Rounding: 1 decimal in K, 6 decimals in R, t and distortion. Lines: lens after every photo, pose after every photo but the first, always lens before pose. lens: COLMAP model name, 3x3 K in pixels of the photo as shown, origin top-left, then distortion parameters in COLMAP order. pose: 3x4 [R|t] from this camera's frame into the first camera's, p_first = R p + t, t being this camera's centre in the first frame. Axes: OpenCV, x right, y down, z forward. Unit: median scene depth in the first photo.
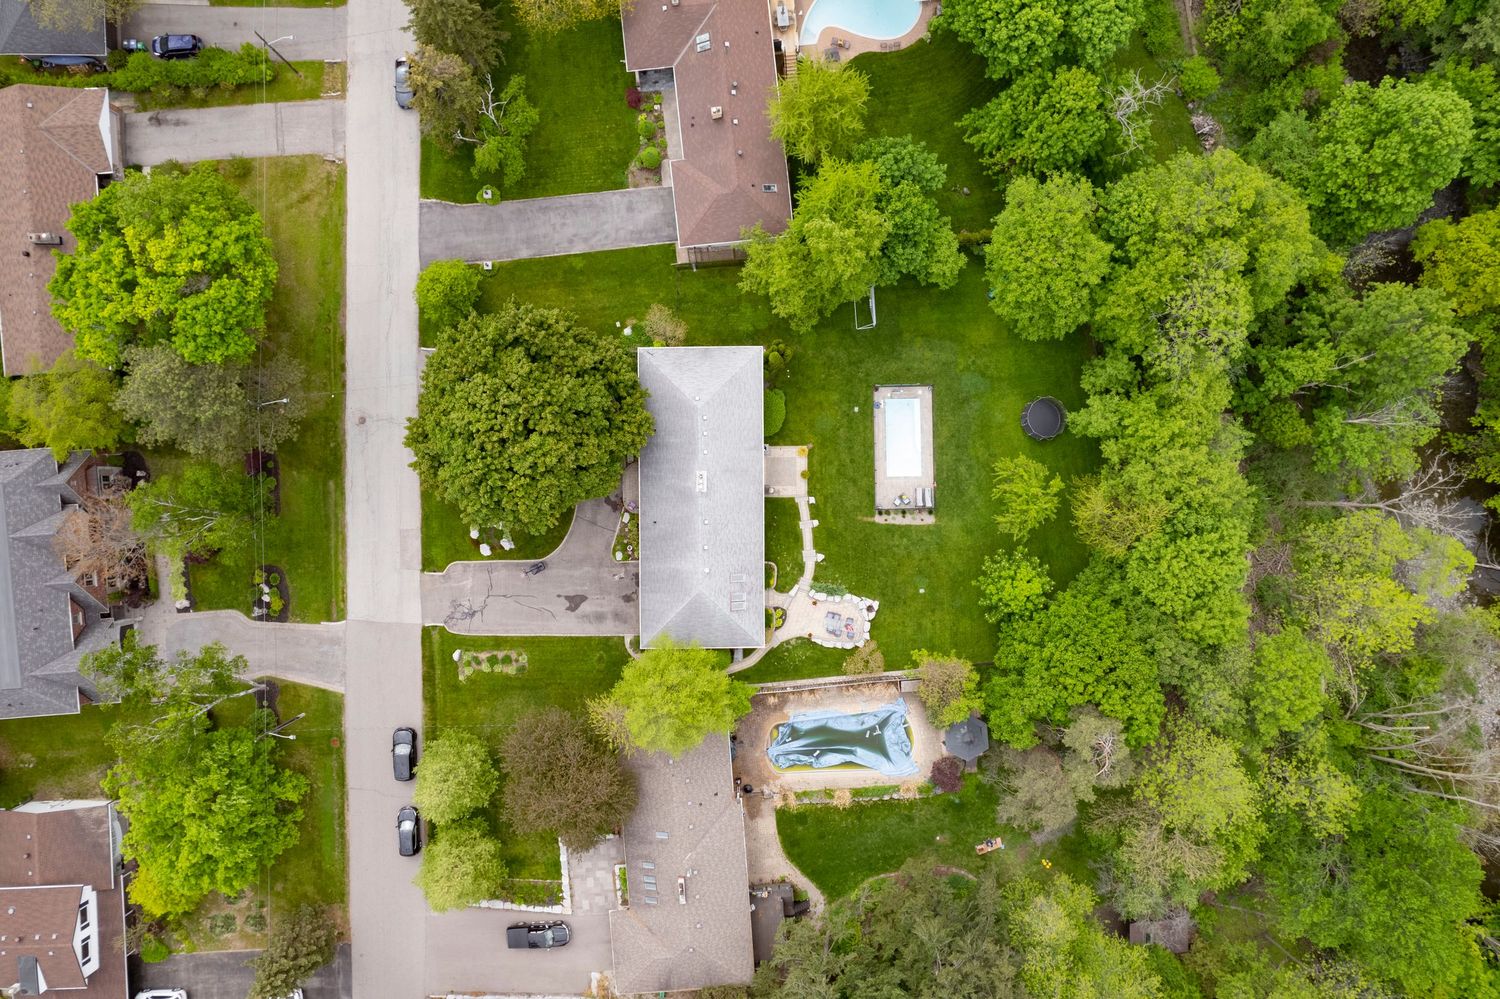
lens RADIAL K [[960.3, 0, 758.2], [0, 960.3, 493.7], [0, 0, 1]] dist [-0.065544, 0.055303]
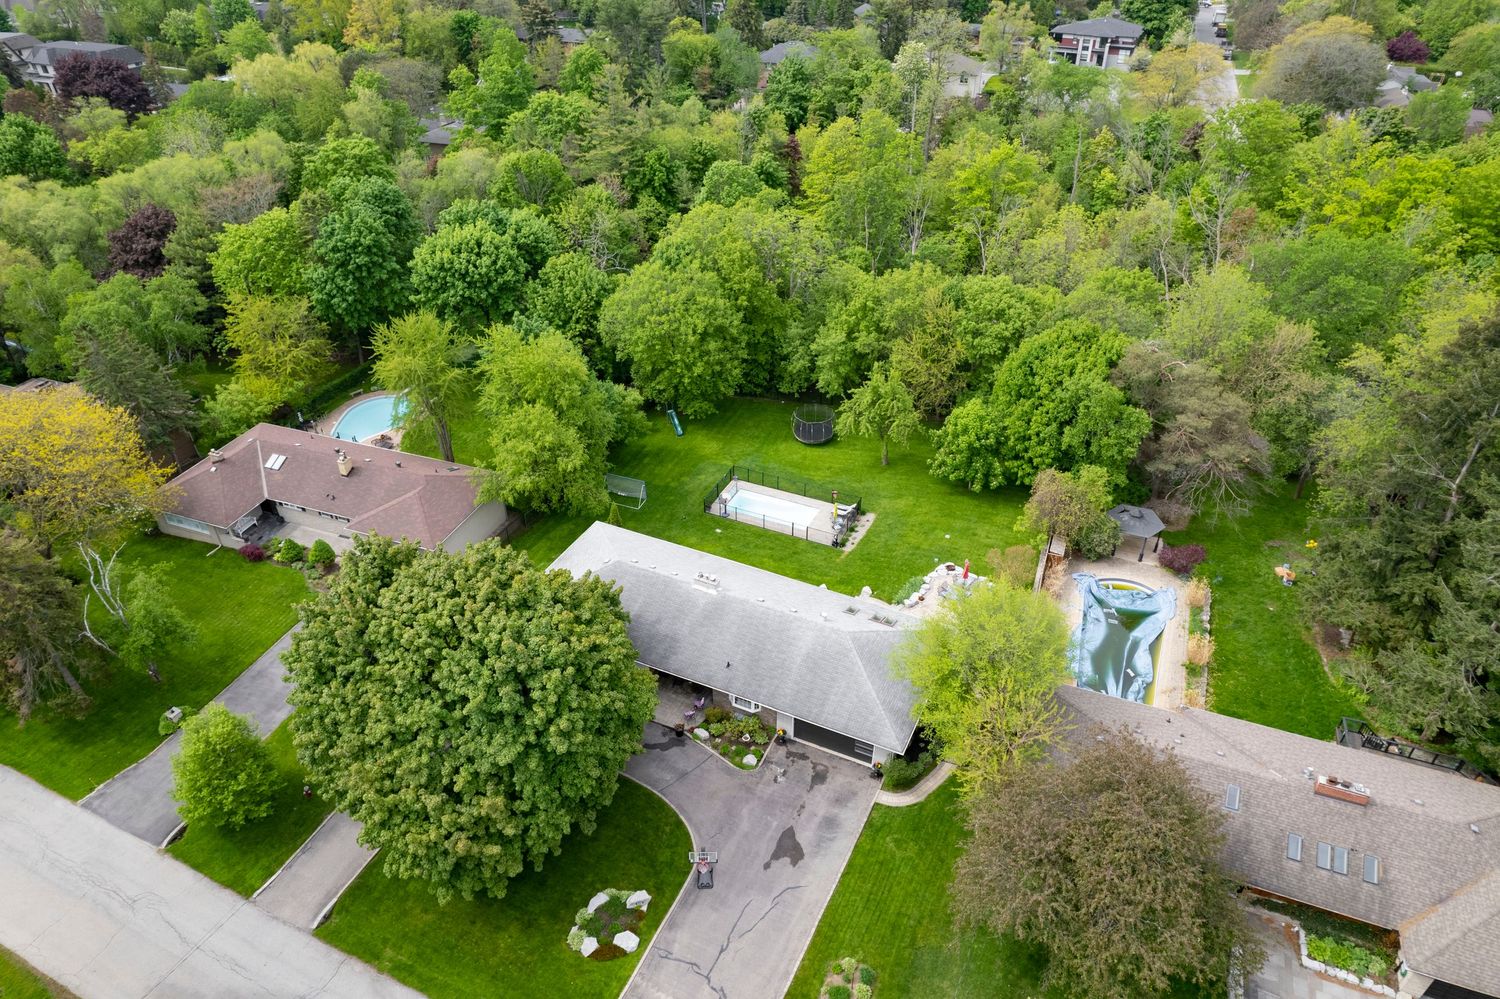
lens RADIAL K [[960.3, 0, 748.8], [0, 960.3, 500.1], [0, 0, 1]] dist [-0.065544, 0.055303]
pose [[0.442048, -0.506040, 0.740619, -0.520889], [0.896819, 0.233156, -0.375970, 0.258798], [0.017576, 0.830398, 0.556893, 0.517744]]
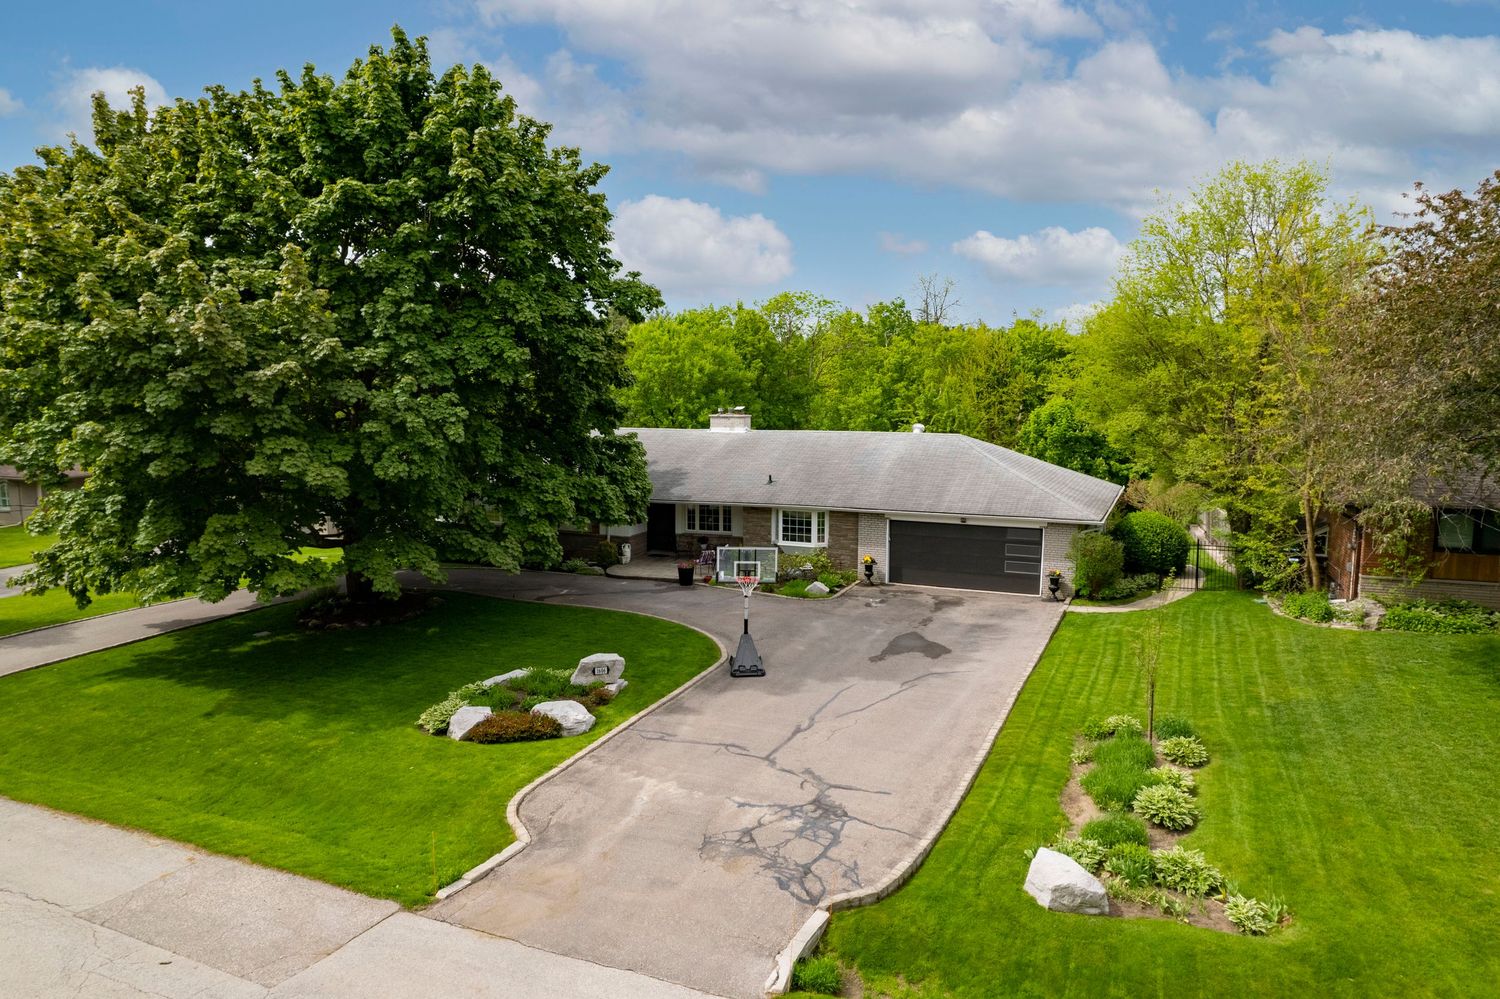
lens RADIAL K [[960.3, 0, 744.1], [0, 960.3, 499.0], [0, 0, 1]] dist [-0.065544, 0.055303]
pose [[0.429478, -0.095479, 0.898016, -0.459347], [0.902962, 0.029494, -0.428708, 0.186885], [0.014447, 0.994994, 0.098880, 0.938703]]
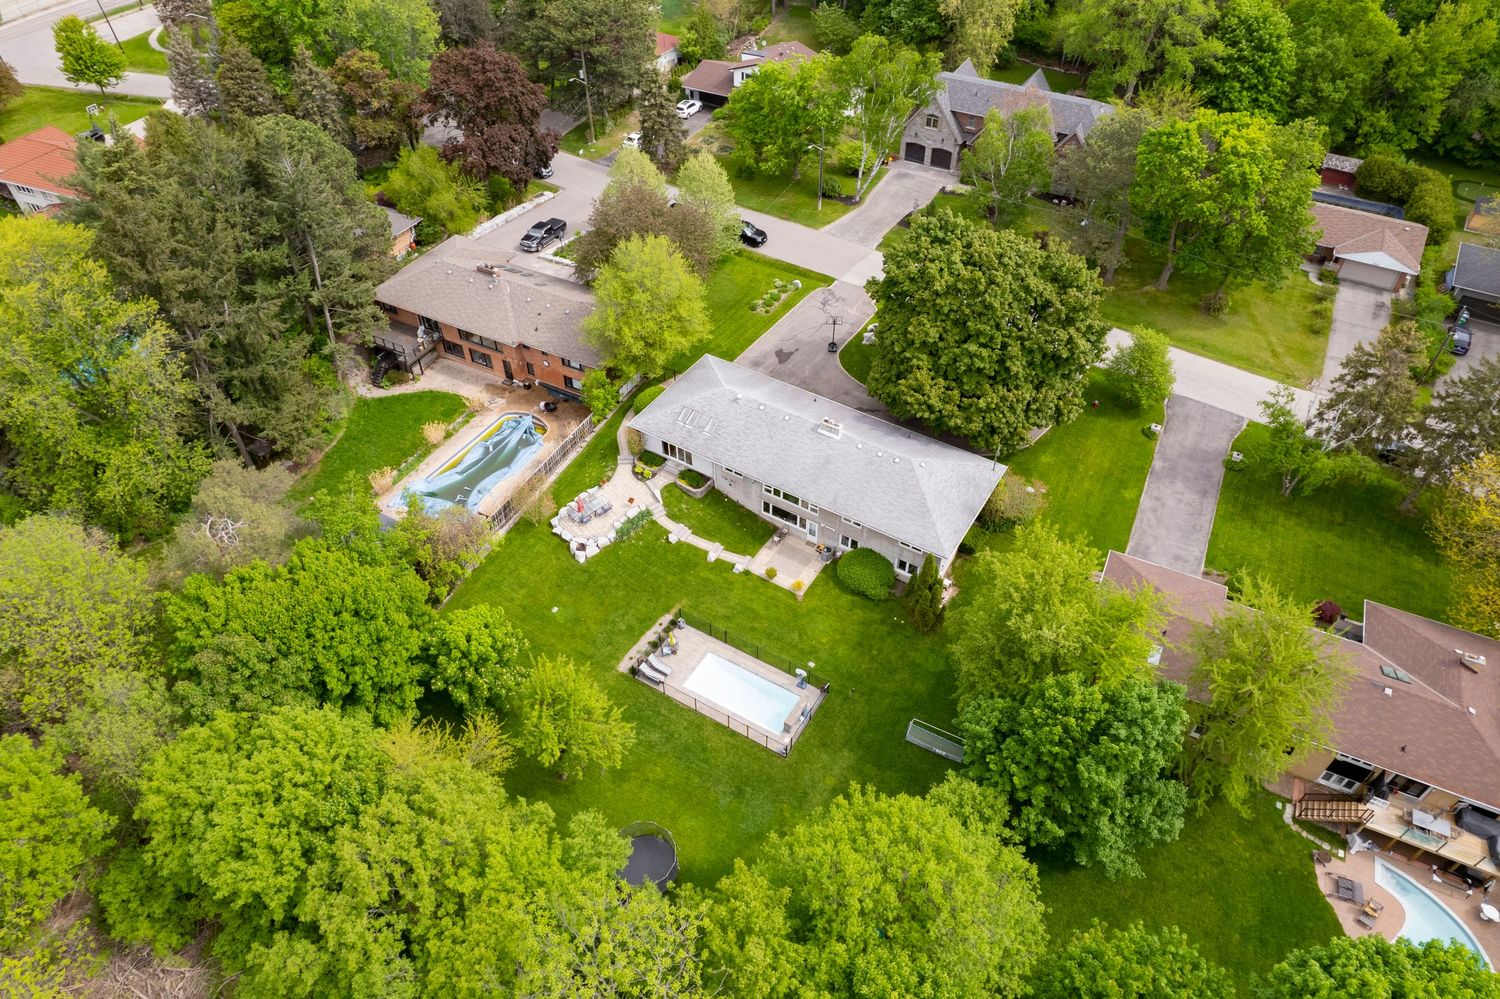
lens RADIAL K [[960.3, 0, 755.7], [0, 960.3, 501.3], [0, 0, 1]] dist [-0.065544, 0.055303]
pose [[-0.531328, 0.593853, -0.604177, 0.498369], [-0.847054, -0.384024, 0.367458, -0.277116], [-0.013802, 0.707011, 0.707068, 0.424674]]
